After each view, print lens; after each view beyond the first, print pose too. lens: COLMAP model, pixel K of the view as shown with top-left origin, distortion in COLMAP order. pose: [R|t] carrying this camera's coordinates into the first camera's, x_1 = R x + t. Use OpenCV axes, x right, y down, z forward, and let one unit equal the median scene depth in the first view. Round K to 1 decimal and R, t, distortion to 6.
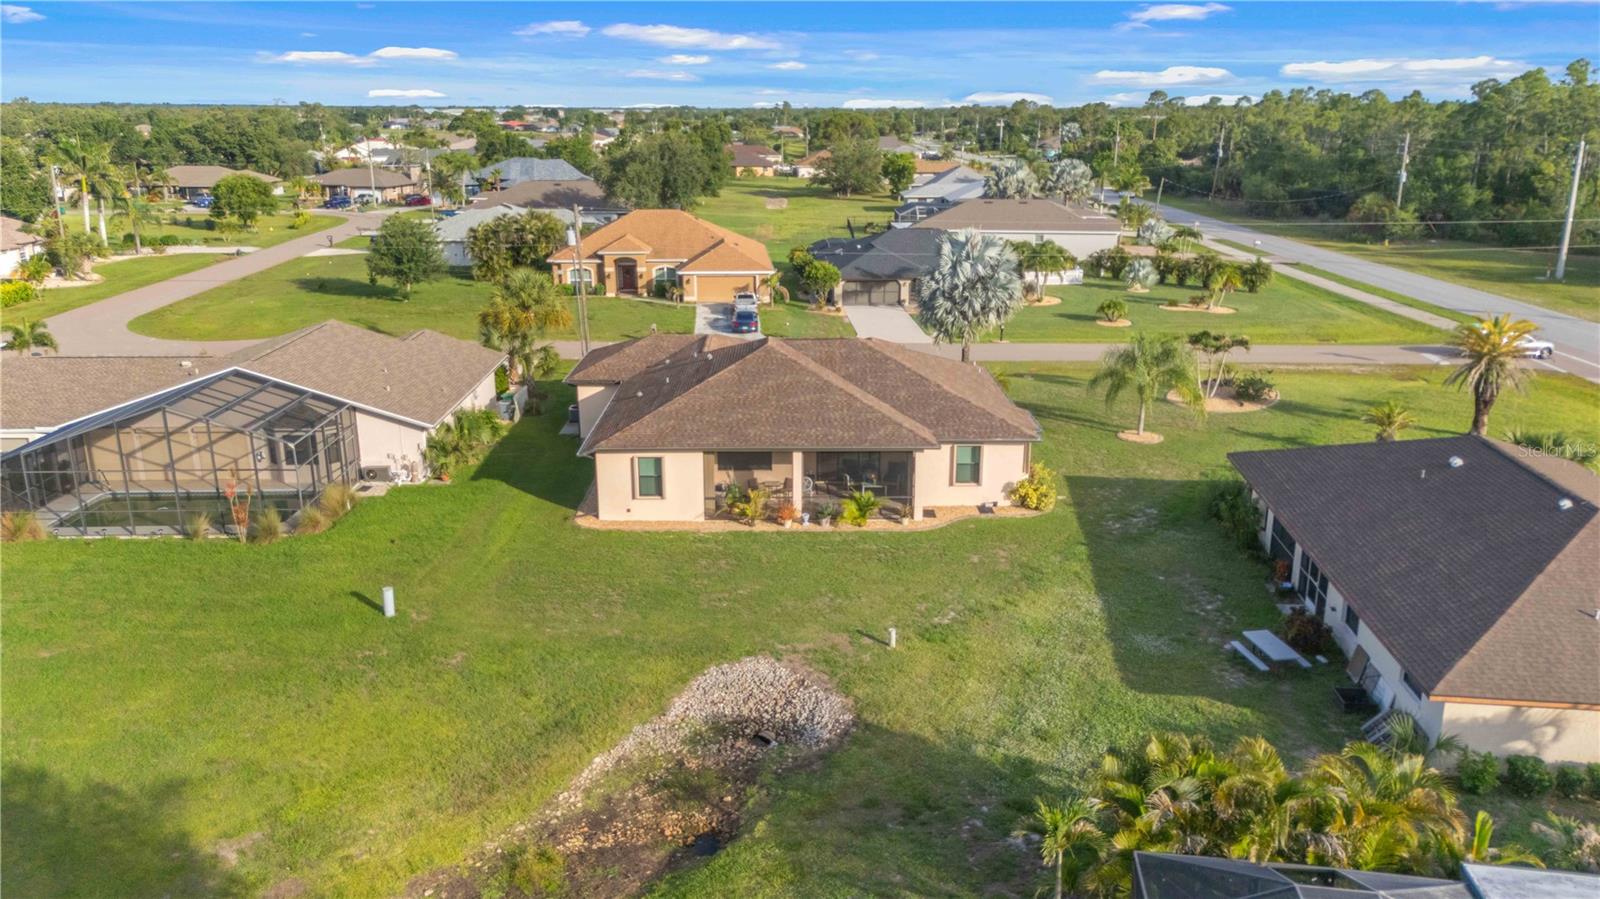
lens RADIAL K [[1172.6, 0, 790.6], [0, 1172.6, 442.6], [0, 0, 1]] dist [0.051542, -0.005428]
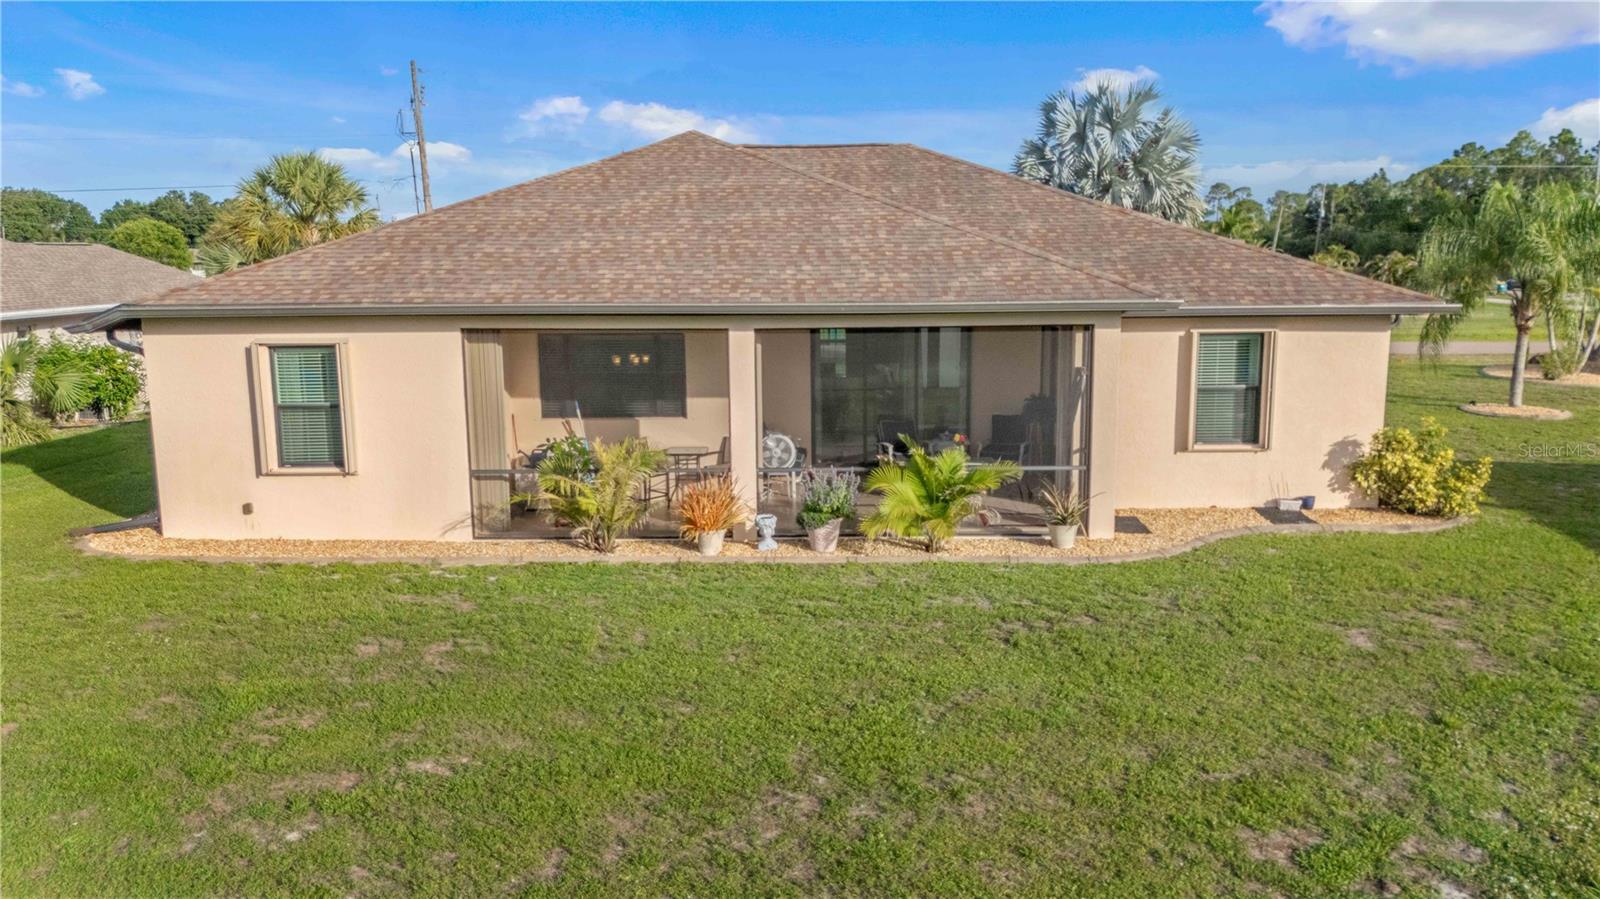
lens RADIAL K [[1172.6, 0, 802.5], [0, 1172.6, 459.6], [0, 0, 1]] dist [0.051542, -0.005428]
pose [[0.999795, -0.002199, -0.020119, 0.029678], [0.000093, 0.994569, -0.104078, 0.079109], [0.020238, 0.104055, 0.994366, 0.660370]]
